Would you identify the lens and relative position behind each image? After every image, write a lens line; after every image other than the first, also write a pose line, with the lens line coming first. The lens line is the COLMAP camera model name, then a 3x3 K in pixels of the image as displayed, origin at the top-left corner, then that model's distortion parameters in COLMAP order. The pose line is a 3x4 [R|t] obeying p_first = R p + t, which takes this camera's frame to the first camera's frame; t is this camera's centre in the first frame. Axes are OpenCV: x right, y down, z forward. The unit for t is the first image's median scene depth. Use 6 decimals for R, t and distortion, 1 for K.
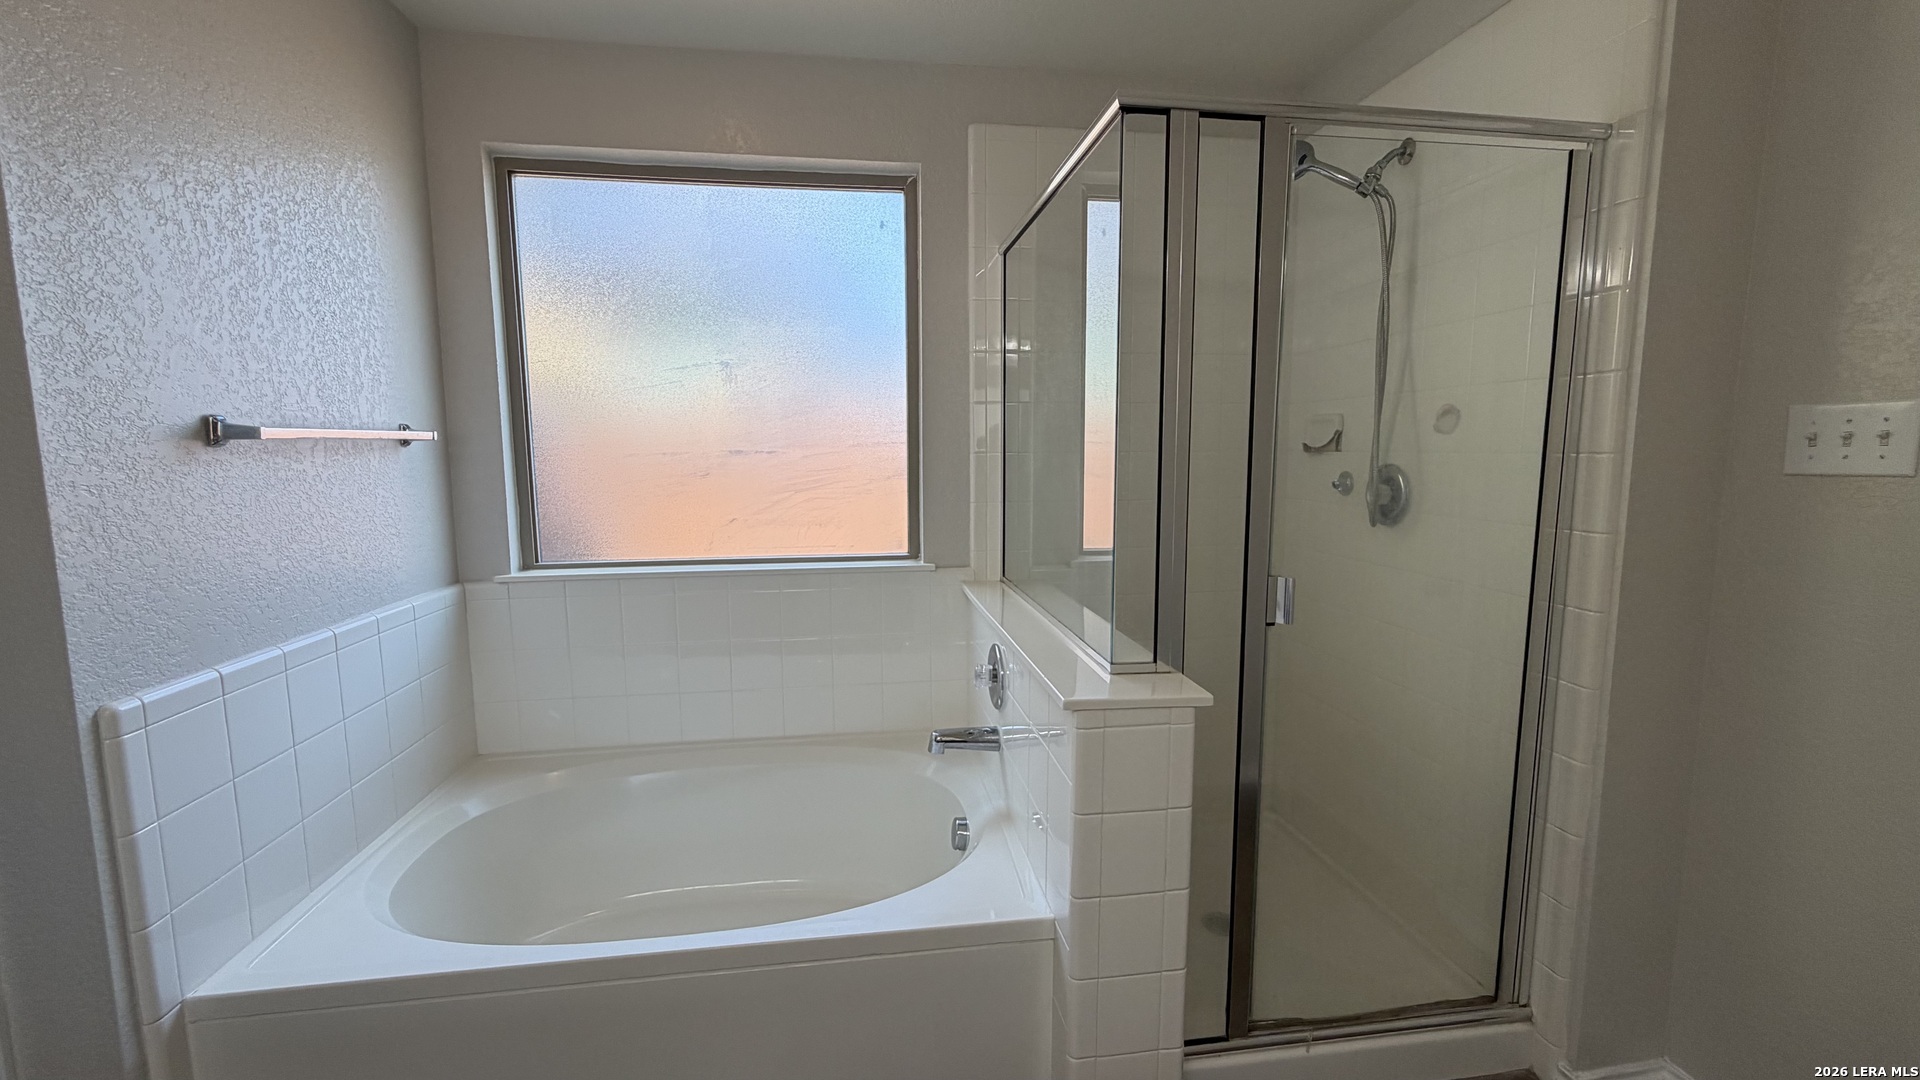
lens RADIAL K [[770.4, 0, 953.7], [0, 770.4, 538.9], [0, 0, 1]] dist [-0.000330, 0.000078]
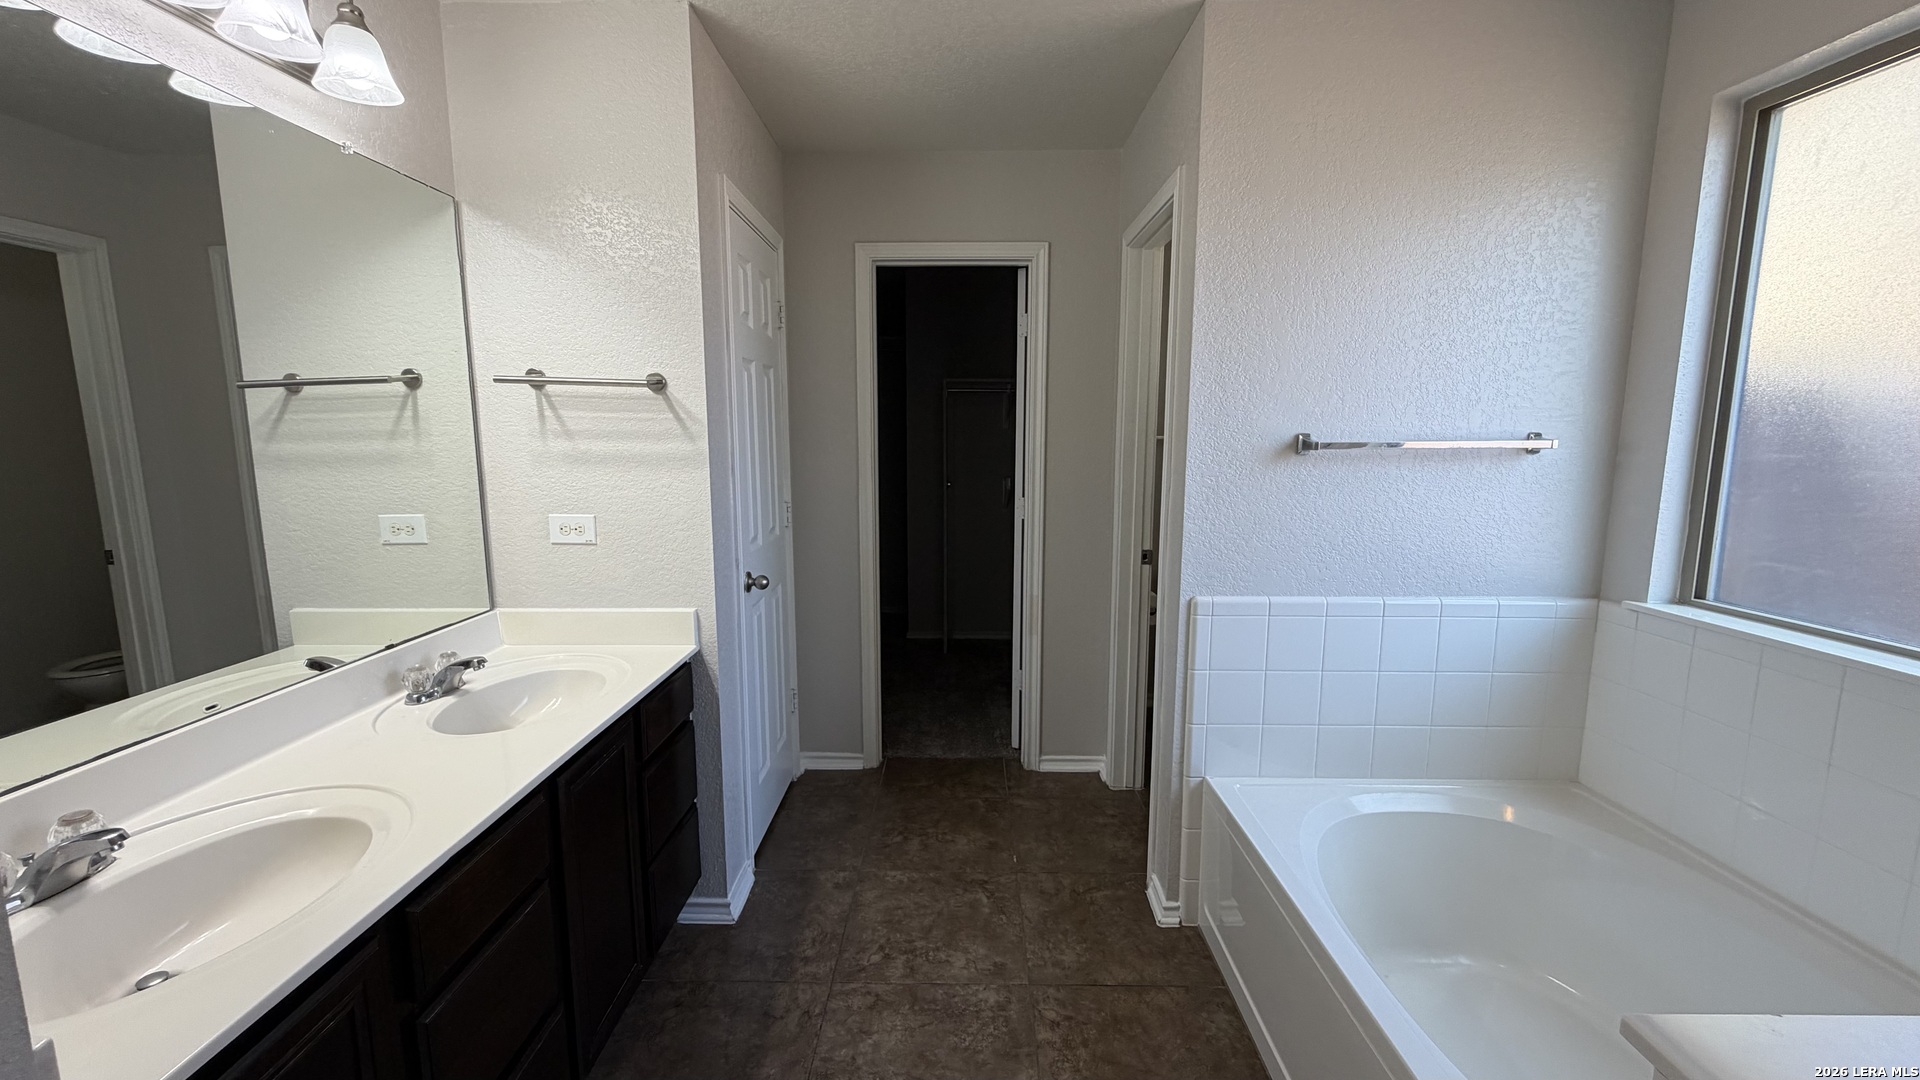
lens RADIAL K [[770.4, 0, 953.7], [0, 770.4, 538.9], [0, 0, 1]] dist [-0.000330, 0.000078]
pose [[-0.150602, 0.144437, -0.977986, 0.482612], [-0.116705, 0.979754, 0.162669, -0.095513], [0.981682, 0.138634, -0.130696, 0.428781]]
